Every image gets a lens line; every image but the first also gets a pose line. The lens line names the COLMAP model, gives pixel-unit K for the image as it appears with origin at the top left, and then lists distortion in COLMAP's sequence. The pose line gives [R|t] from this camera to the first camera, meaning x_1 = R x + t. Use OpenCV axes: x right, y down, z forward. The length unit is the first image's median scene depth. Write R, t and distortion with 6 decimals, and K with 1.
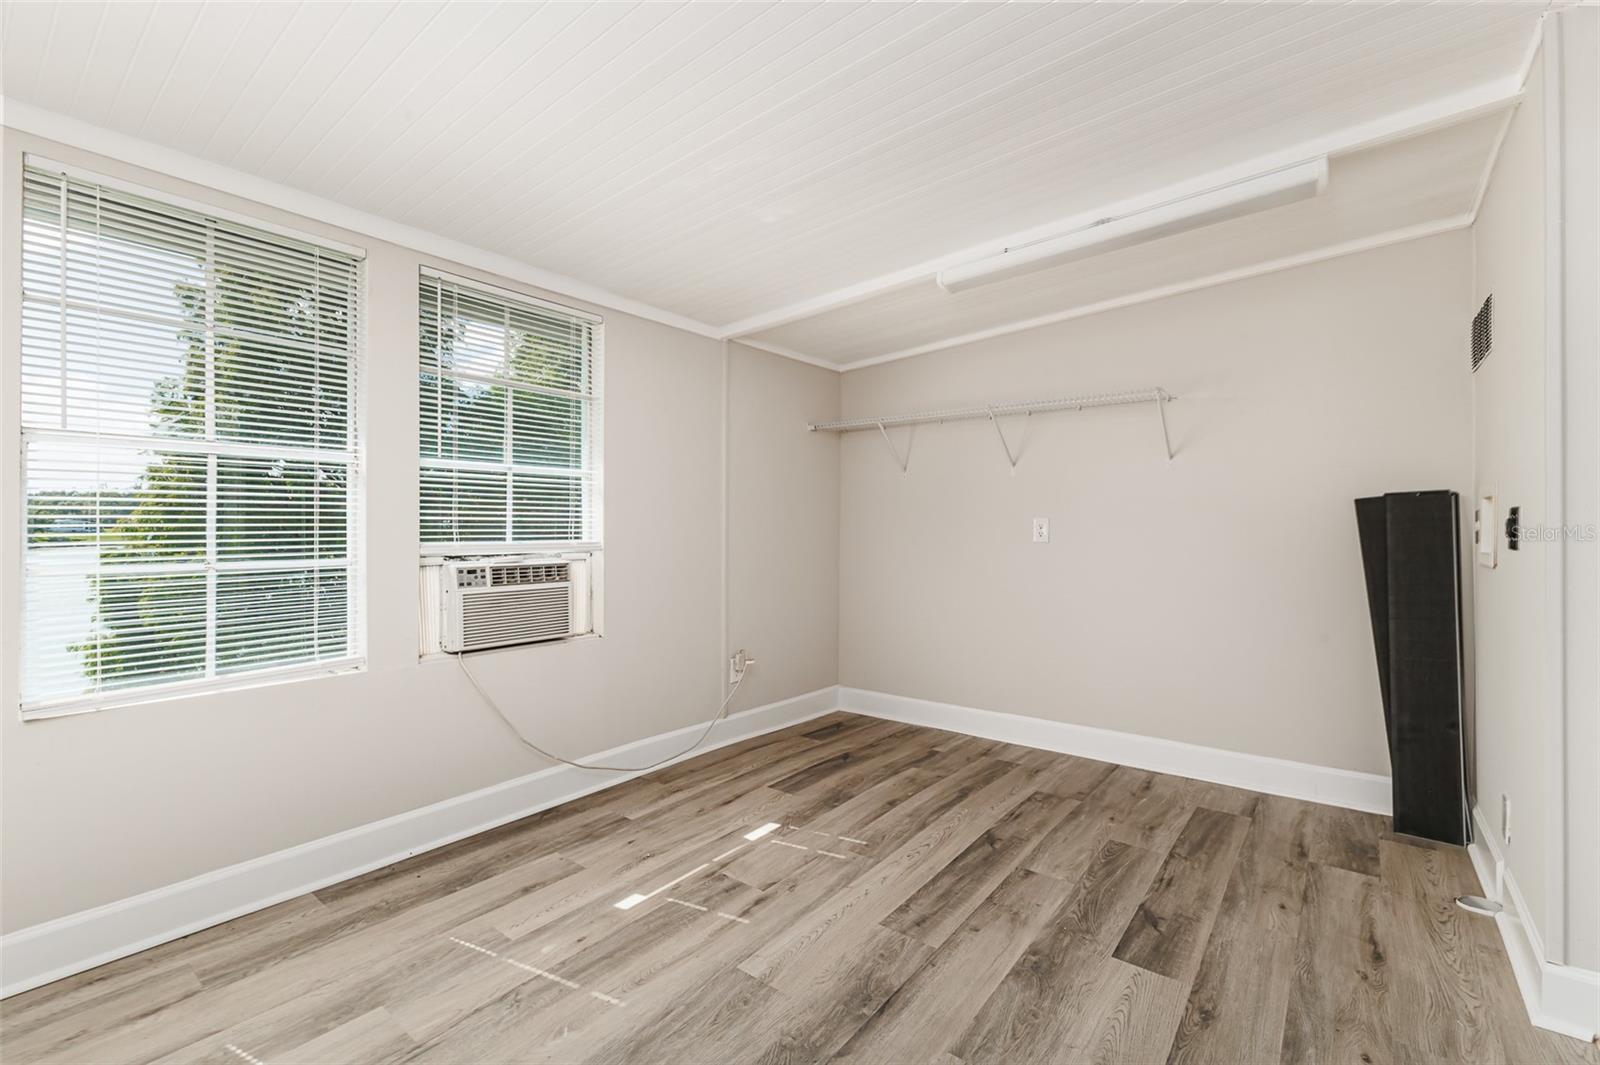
lens RADIAL K [[696.1, 0, 800.8], [0, 696.1, 525.4], [0, 0, 1]] dist [0.012627, -0.002747]
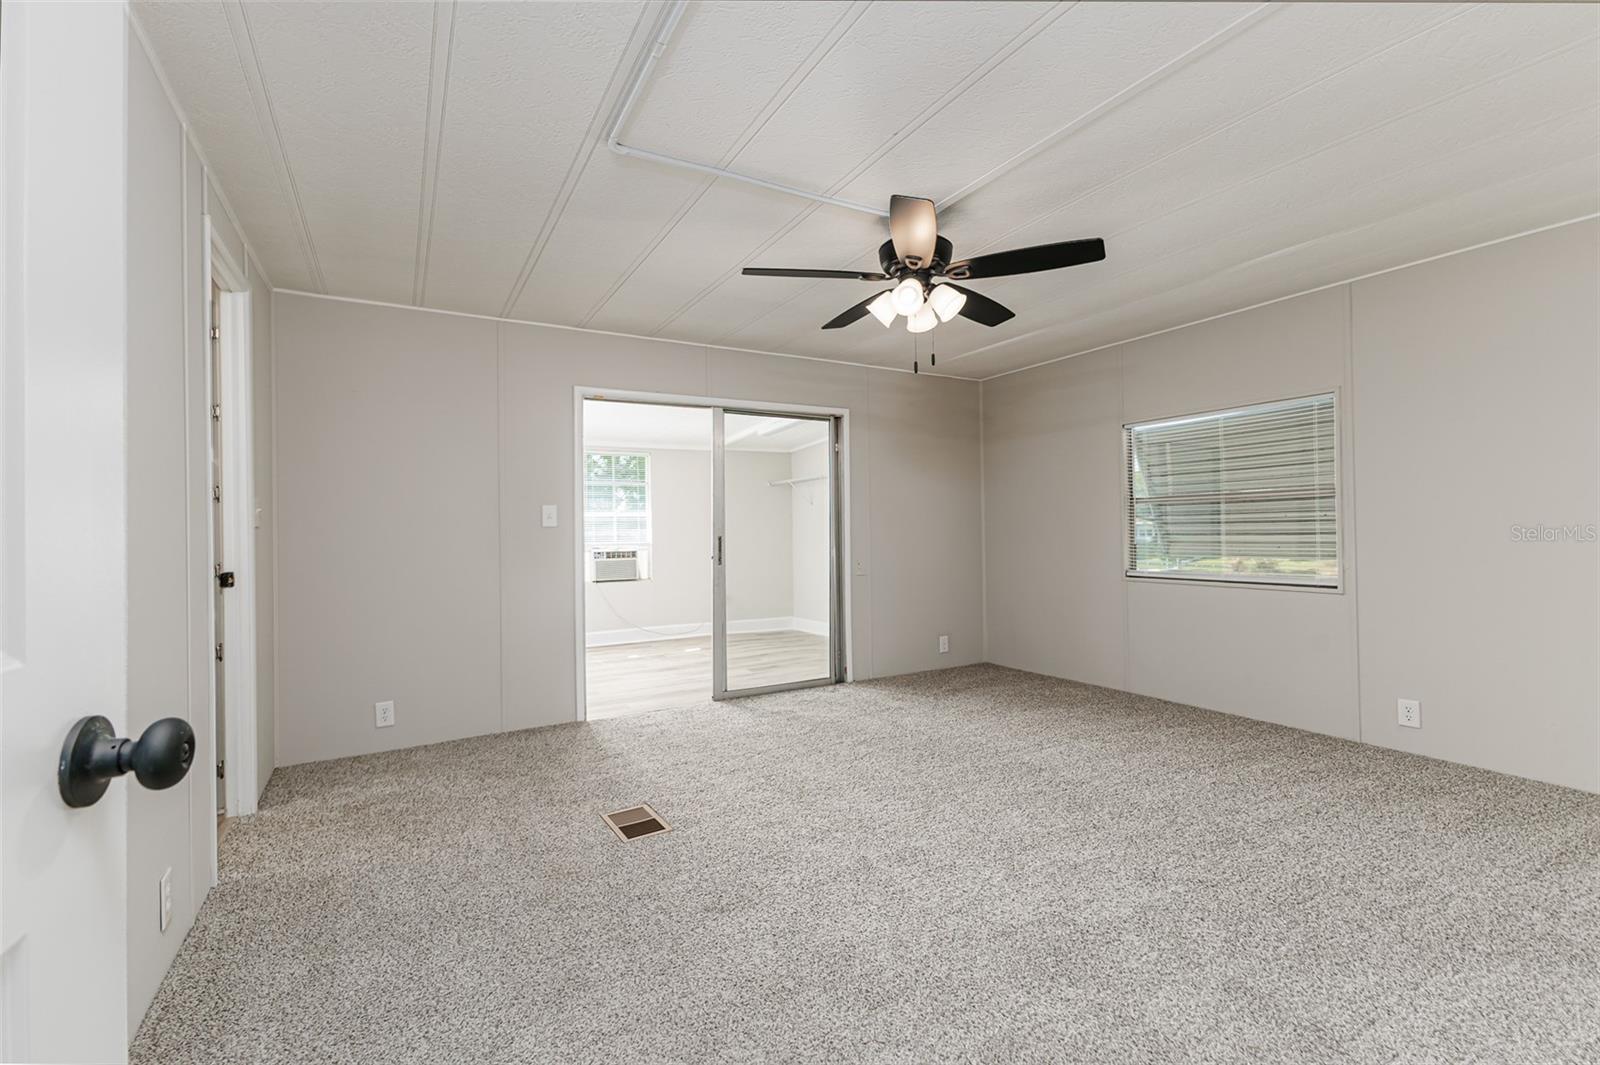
lens RADIAL K [[696.1, 0, 798.6], [0, 696.1, 530.5], [0, 0, 1]] dist [0.012627, -0.002747]
pose [[0.920906, -0.008175, -0.389698, 1.386348], [0.011526, 0.999914, 0.006262, -0.033568], [0.389613, -0.010259, 0.920921, -1.290377]]
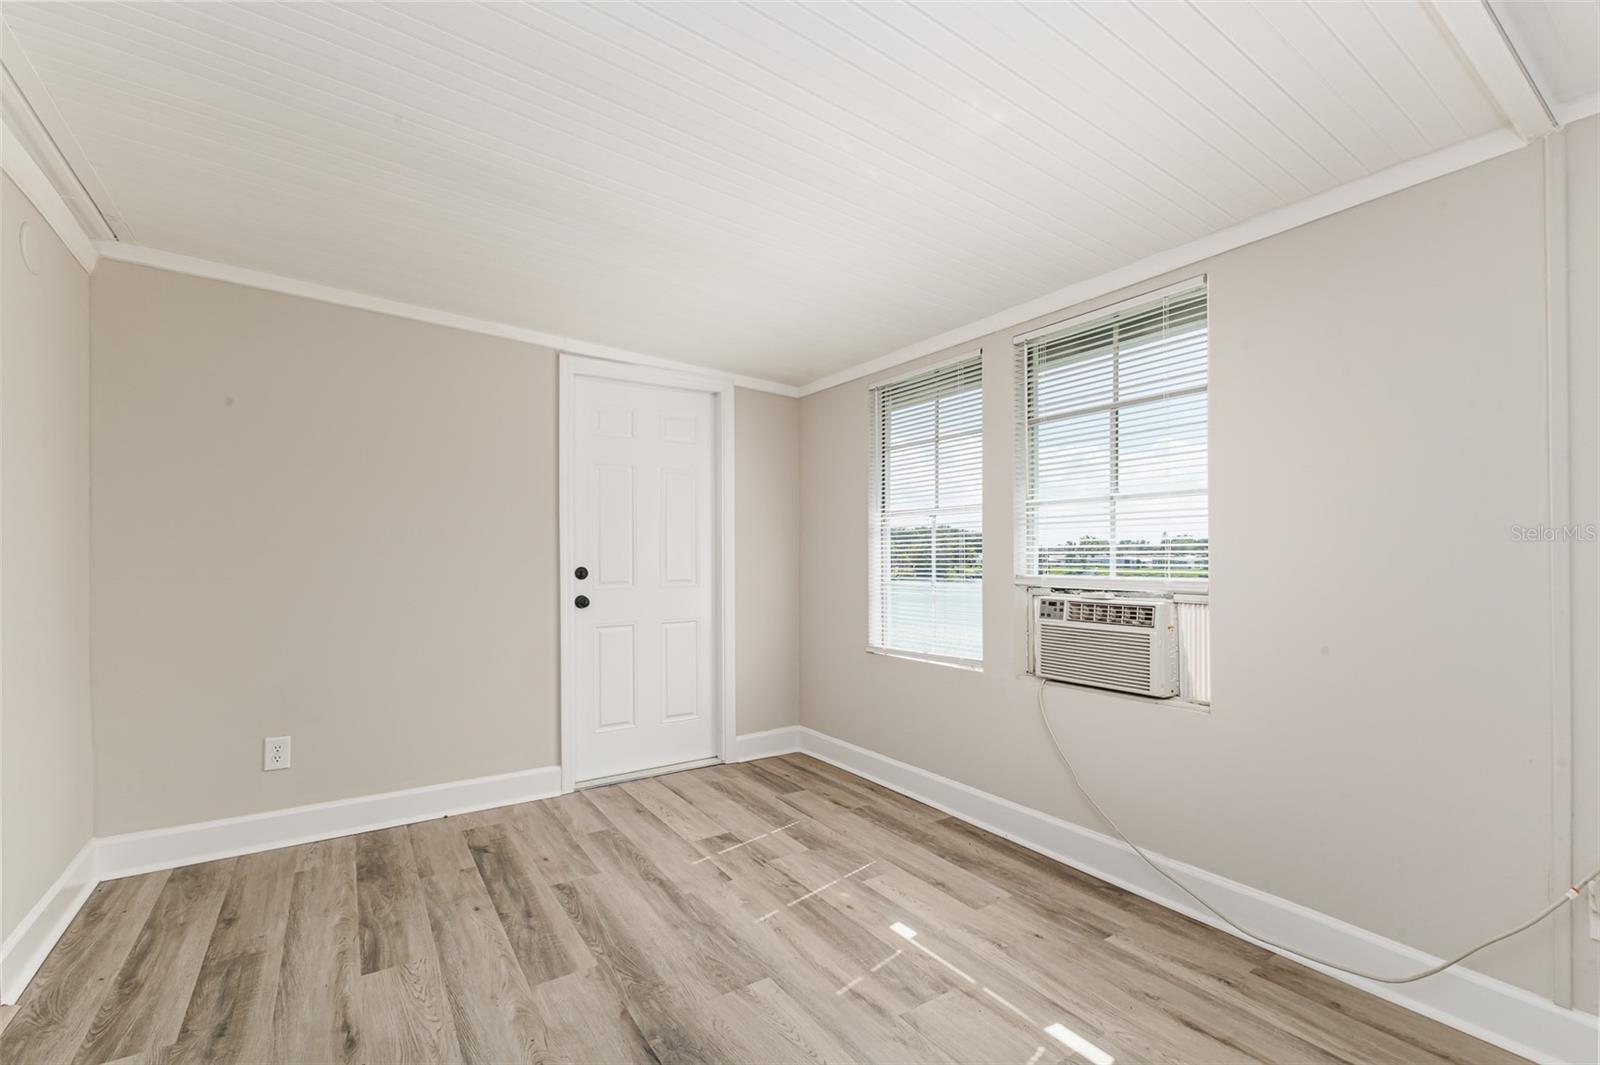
lens RADIAL K [[696.1, 0, 795.5], [0, 696.1, 543.8], [0, 0, 1]] dist [0.012627, -0.002747]
pose [[-0.321002, -0.020293, -0.946861, 0.648037], [0.004423, 0.999727, -0.022925, -0.001137], [0.947068, -0.011547, -0.320825, 0.983610]]
